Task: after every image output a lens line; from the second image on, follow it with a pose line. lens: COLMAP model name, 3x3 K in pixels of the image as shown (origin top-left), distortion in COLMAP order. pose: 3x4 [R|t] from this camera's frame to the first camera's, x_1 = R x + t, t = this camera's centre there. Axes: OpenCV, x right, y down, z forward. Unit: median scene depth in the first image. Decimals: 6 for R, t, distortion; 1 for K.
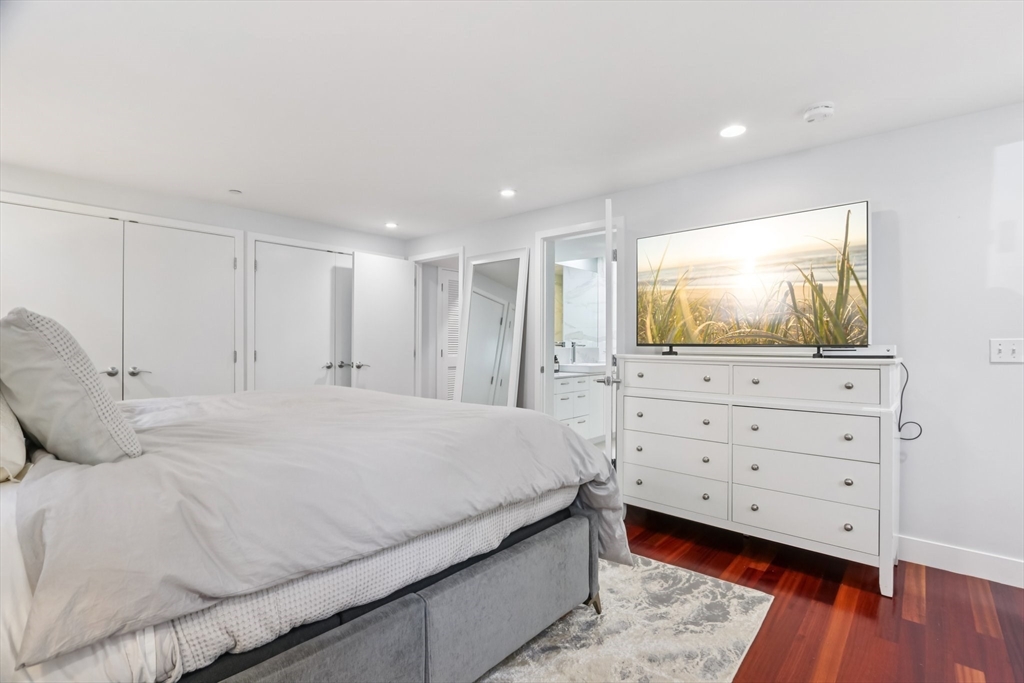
lens RADIAL K [[483.6, 0, 510.3], [0, 483.6, 344.8], [0, 0, 1]] dist [-0.012897, 0.000277]
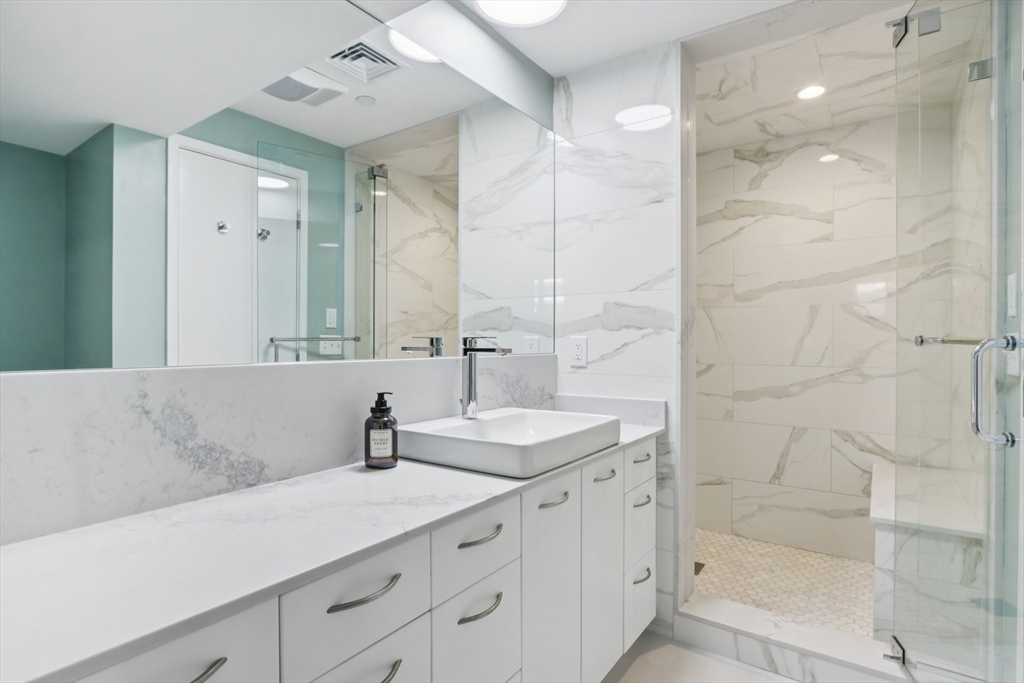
lens RADIAL K [[521.1, 0, 512.0], [0, 521.1, 341.5], [0, 0, 1]] dist [-0.003276, -0.011189]
pose [[0.995268, -0.000466, 0.097167, 0.116237], [0.000143, 0.999994, 0.003326, -0.004577], [-0.097168, -0.003297, 0.995263, 0.639894]]
